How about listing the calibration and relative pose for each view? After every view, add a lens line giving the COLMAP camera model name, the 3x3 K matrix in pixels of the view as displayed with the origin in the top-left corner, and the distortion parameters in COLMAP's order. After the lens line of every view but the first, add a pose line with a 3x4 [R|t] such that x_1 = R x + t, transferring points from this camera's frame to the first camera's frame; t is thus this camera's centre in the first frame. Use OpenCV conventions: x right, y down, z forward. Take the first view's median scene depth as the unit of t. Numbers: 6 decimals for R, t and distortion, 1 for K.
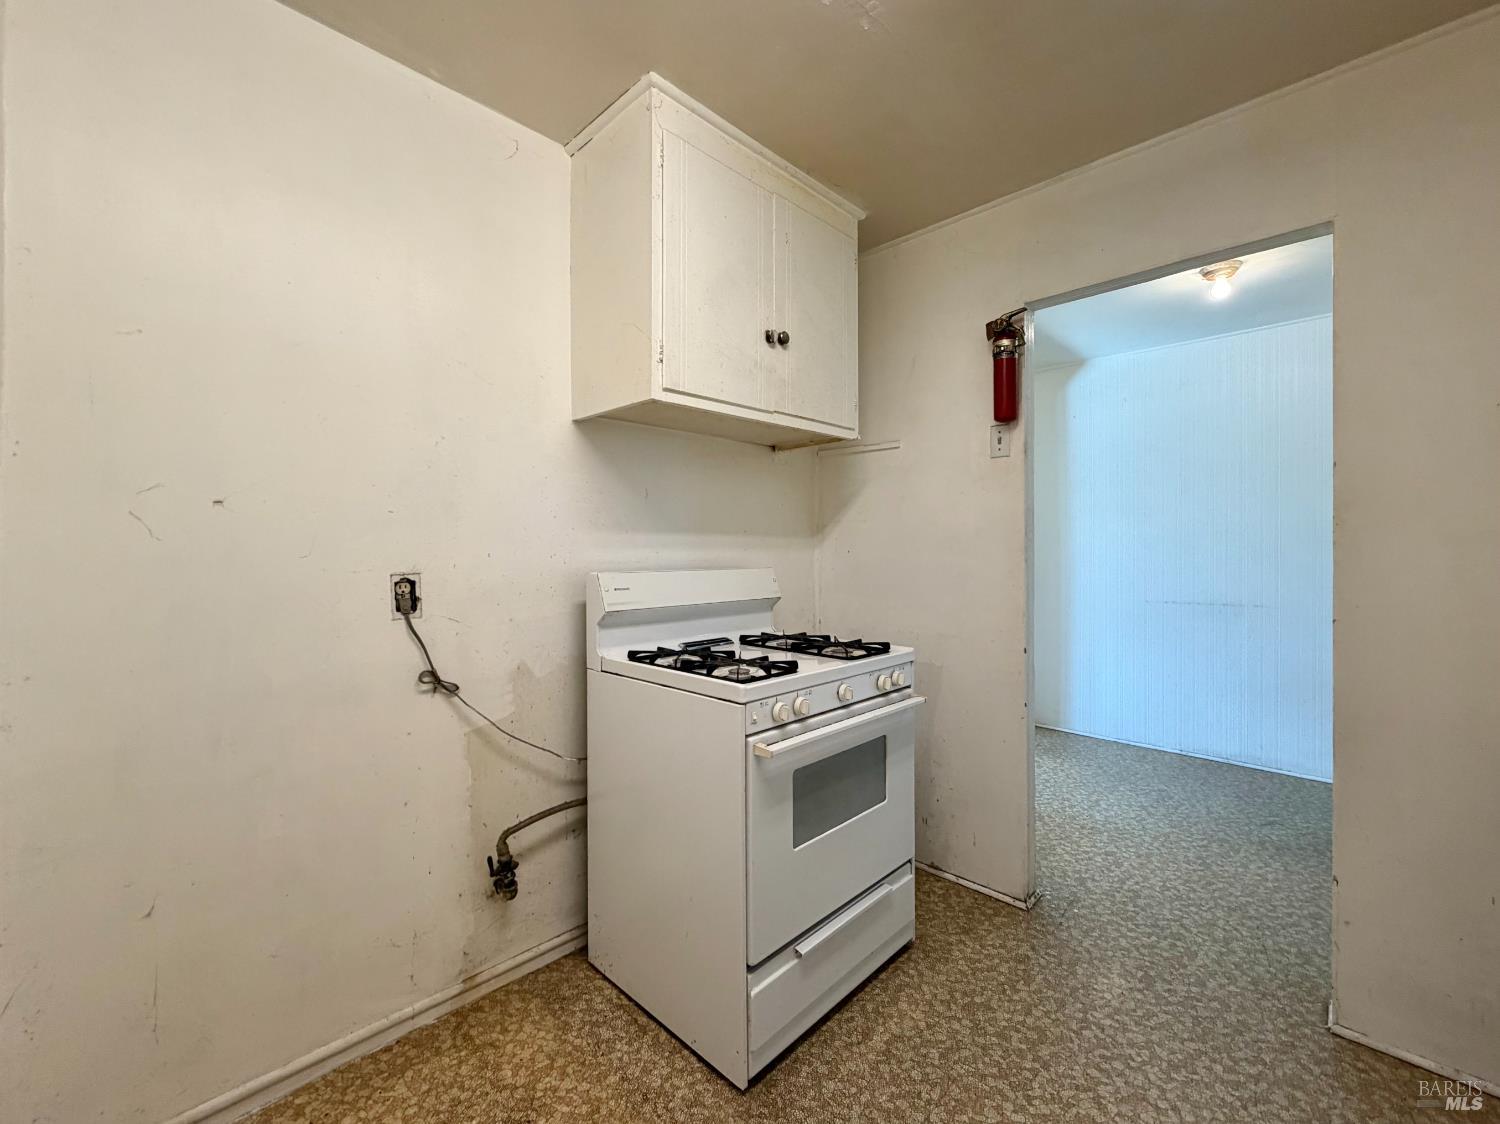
lens RADIAL K [[620.7, 0, 748.9], [0, 620.7, 553.7], [0, 0, 1]] dist [-0.000676, -0.000668]
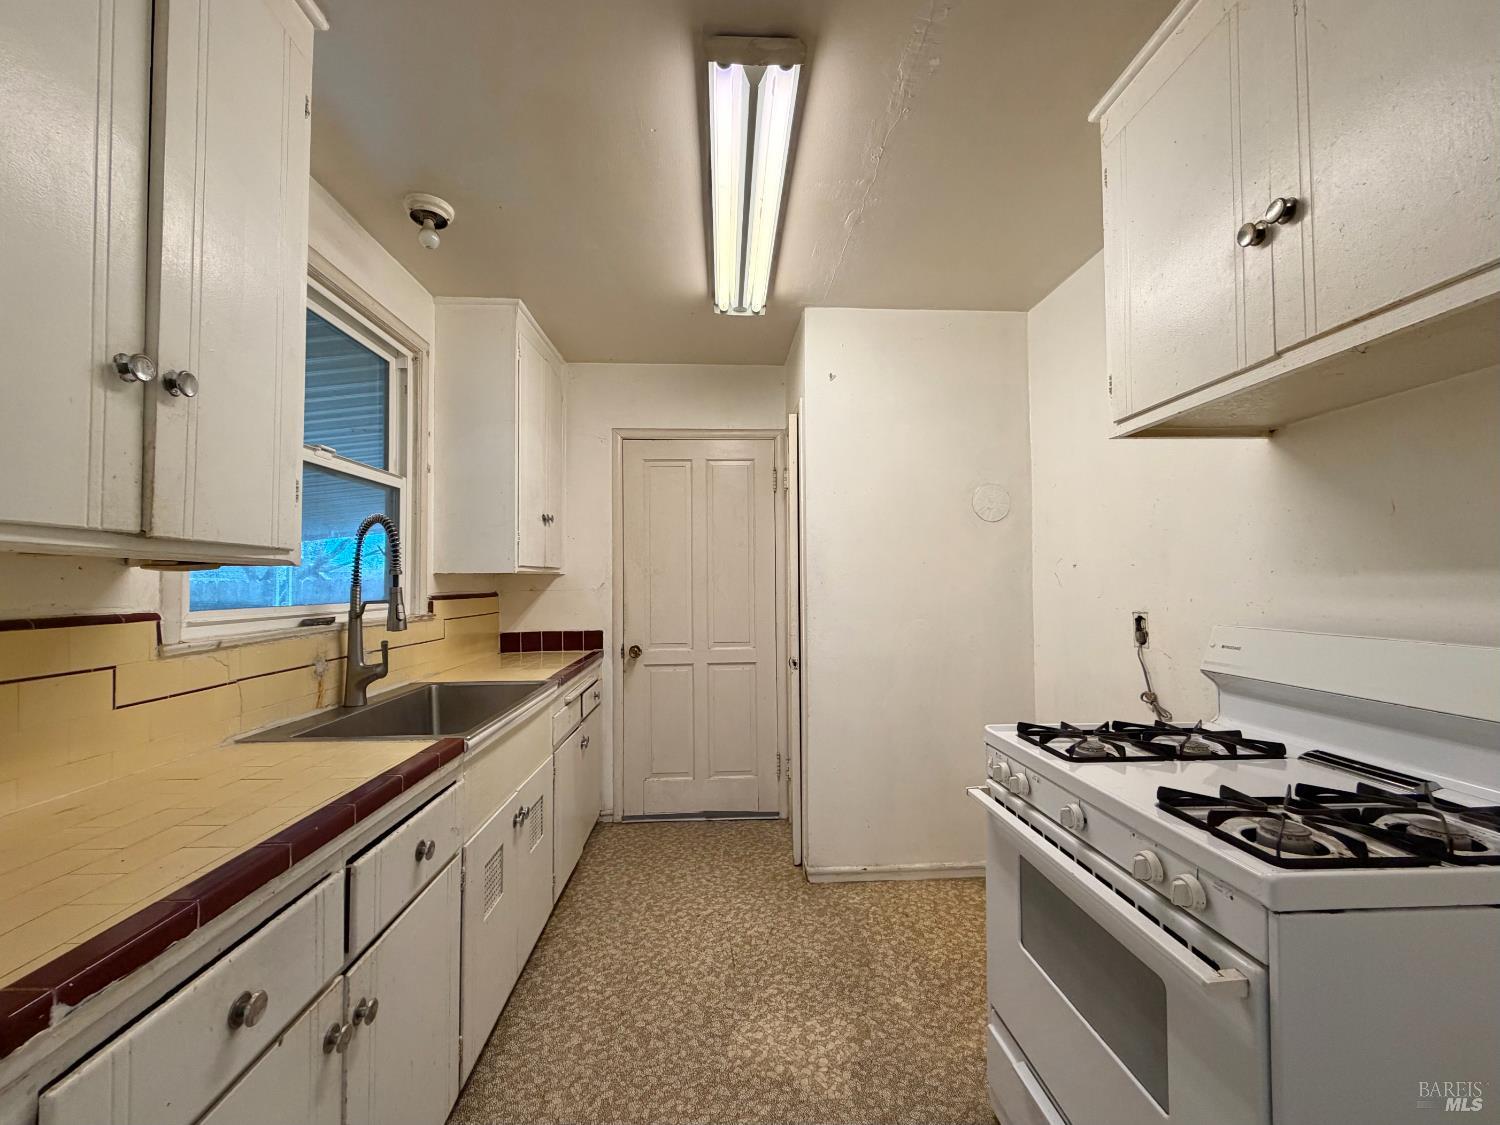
lens RADIAL K [[620.7, 0, 748.5], [0, 620.7, 570.6], [0, 0, 1]] dist [-0.000676, -0.000668]
pose [[-0.670258, -0.028422, -0.741584, 1.152728], [-0.007922, 0.999483, -0.031146, -0.016597], [0.742086, -0.015001, -0.670137, 1.399986]]
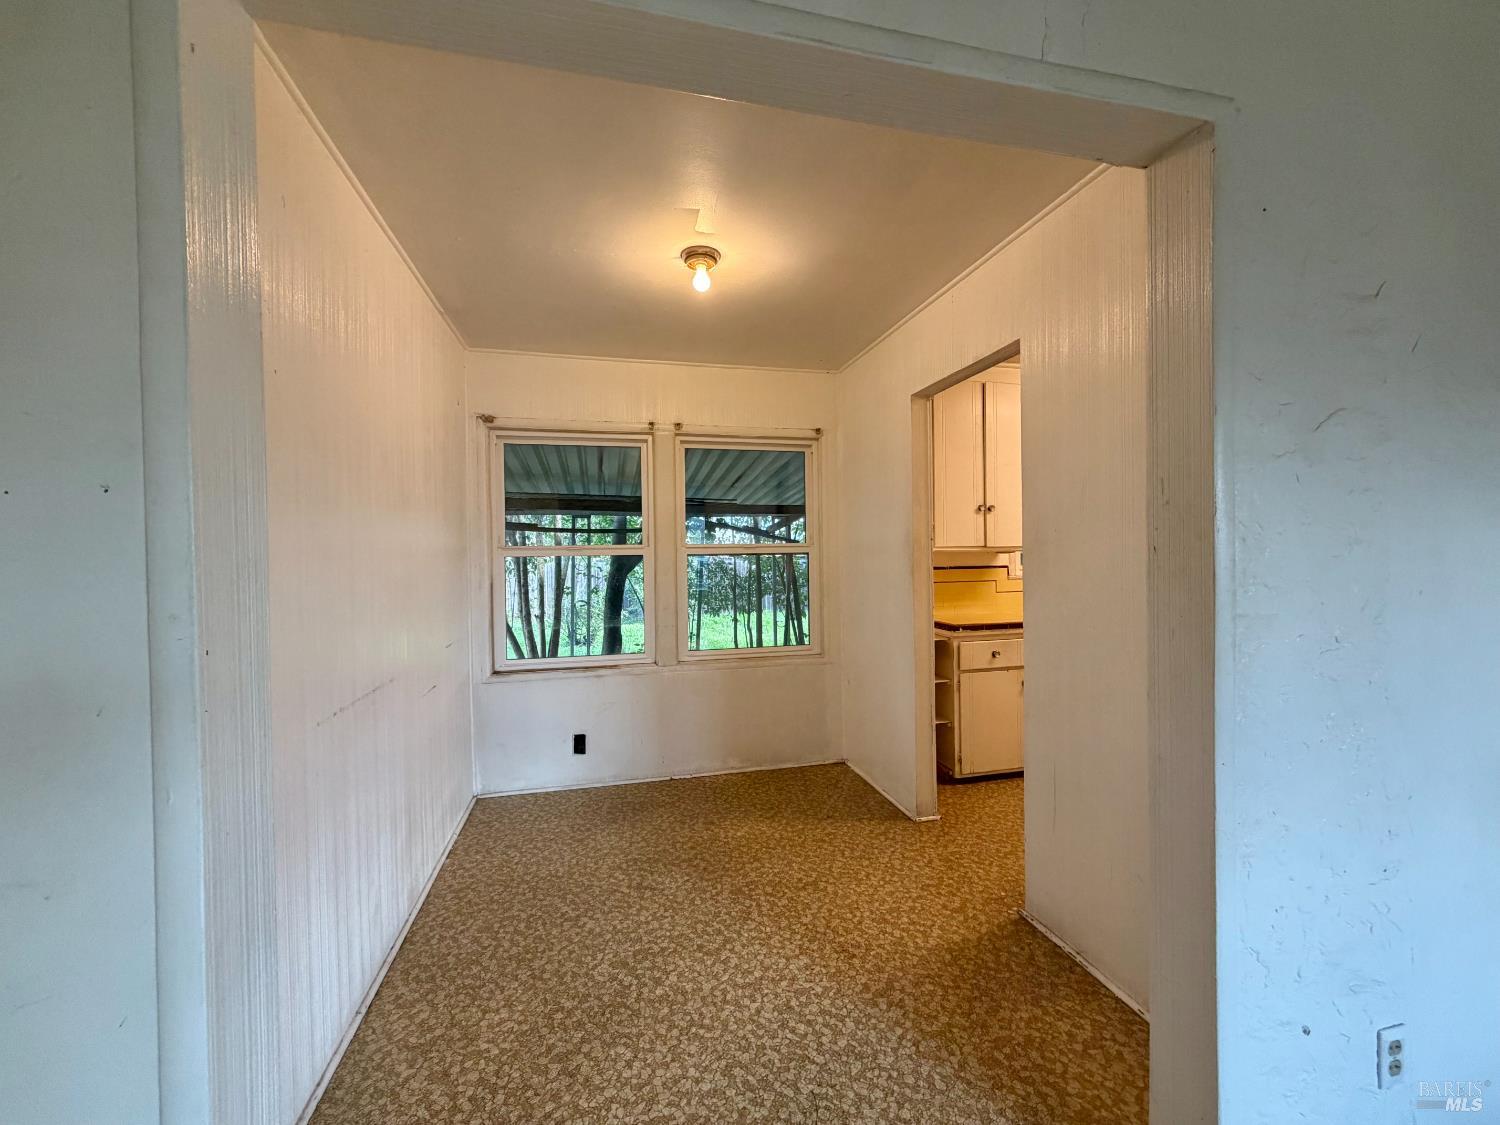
lens RADIAL K [[591.8, 0, 739.3], [0, 591.8, 577.3], [0, 0, 1]] dist [-0.019525, -0.000177]
pose [[-0.859609, -0.004154, 0.510936, 0.272128], [0.008004, 0.999735, 0.021593, -0.028832], [-0.510890, 0.022651, -0.859348, 1.536903]]
